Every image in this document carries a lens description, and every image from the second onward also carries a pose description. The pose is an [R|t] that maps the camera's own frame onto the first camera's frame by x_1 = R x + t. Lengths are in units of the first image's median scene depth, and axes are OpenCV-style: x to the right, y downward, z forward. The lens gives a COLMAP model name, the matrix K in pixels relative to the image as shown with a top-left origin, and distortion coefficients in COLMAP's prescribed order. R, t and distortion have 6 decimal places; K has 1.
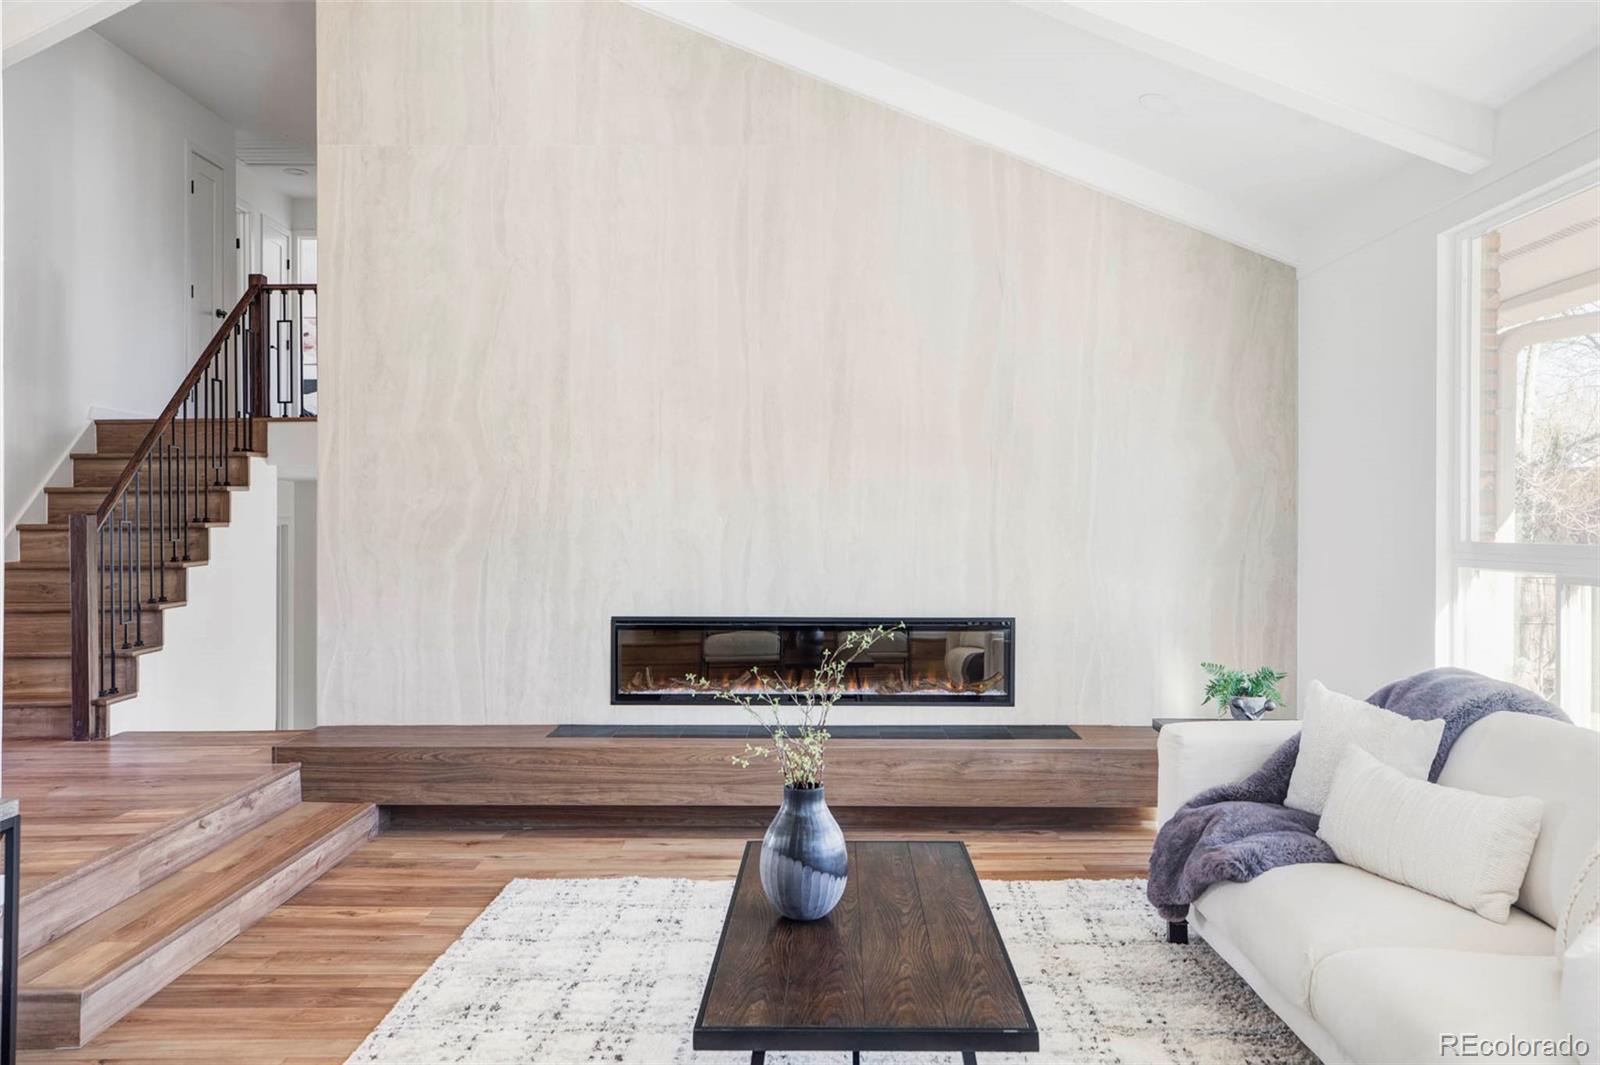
lens RADIAL K [[1157.4, 0, 804.7], [0, 1157.4, 521.4], [0, 0, 1]] dist [0.026001, 0.002606]
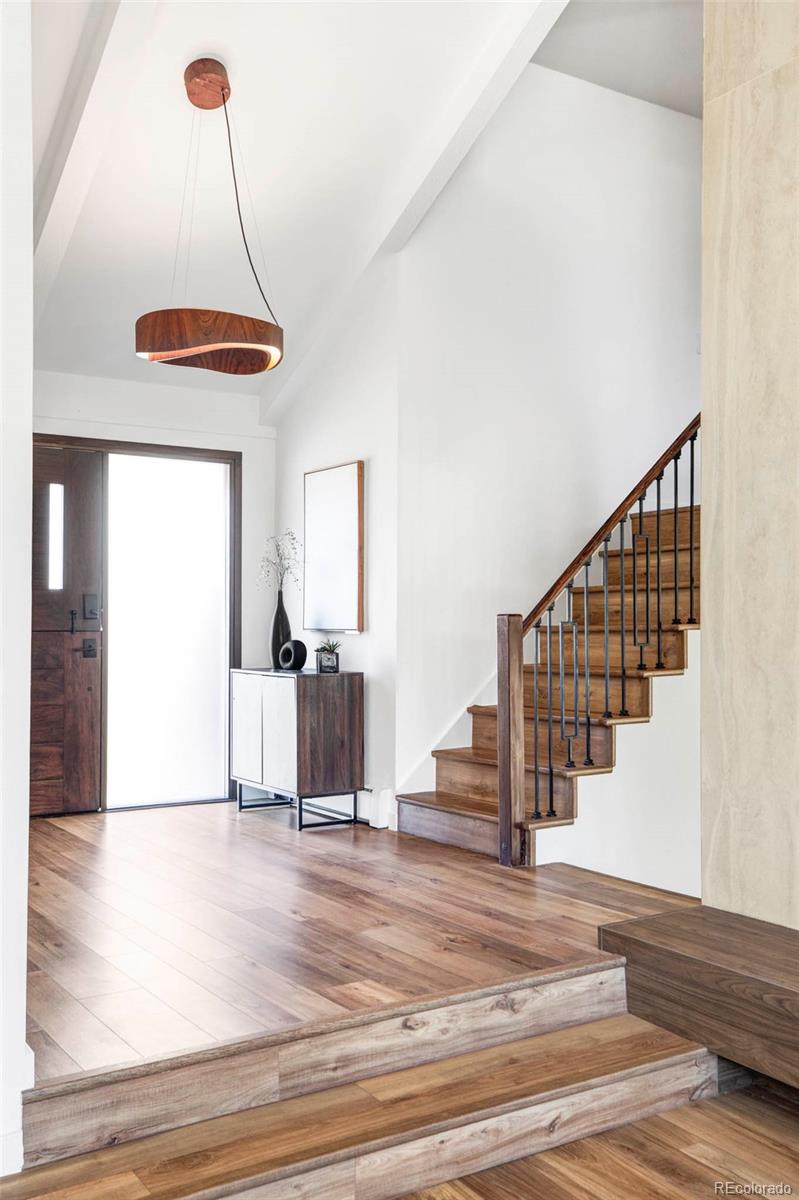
lens RADIAL K [[1155.3, 0, 396.3], [0, 1155.3, 611.6], [0, 0, 1]] dist [0.048025, 0.002540]
pose [[0.555374, -0.005468, -0.831583, 0.083727], [-0.004148, 0.999948, -0.009345, 0.000529], [0.831590, 0.008639, 0.555322, 0.459784]]
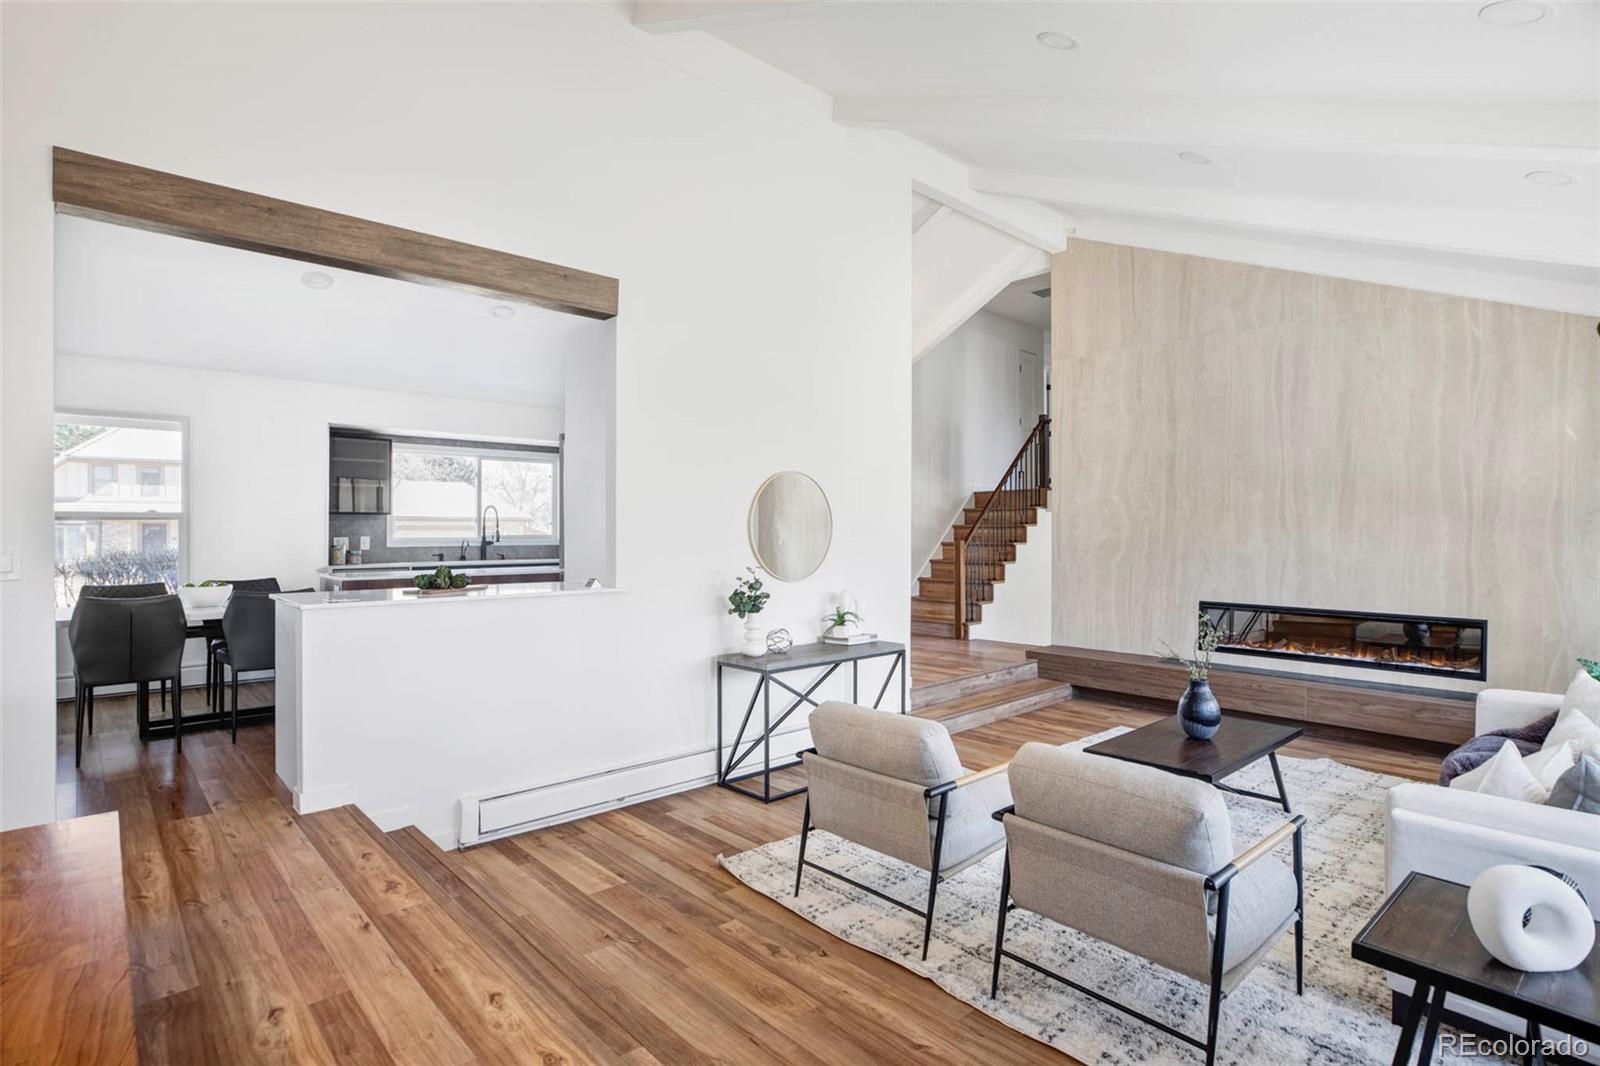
lens RADIAL K [[797.4, 0, 806.6], [0, 797.4, 527.3], [0, 0, 1]] dist [-0.001368, 0.000015]
pose [[0.691055, -0.000446, -0.722802, 0.311685], [0.000305, 1.000000, -0.000326, -0.031905], [0.722802, 0.000005, 0.691055, -0.294359]]
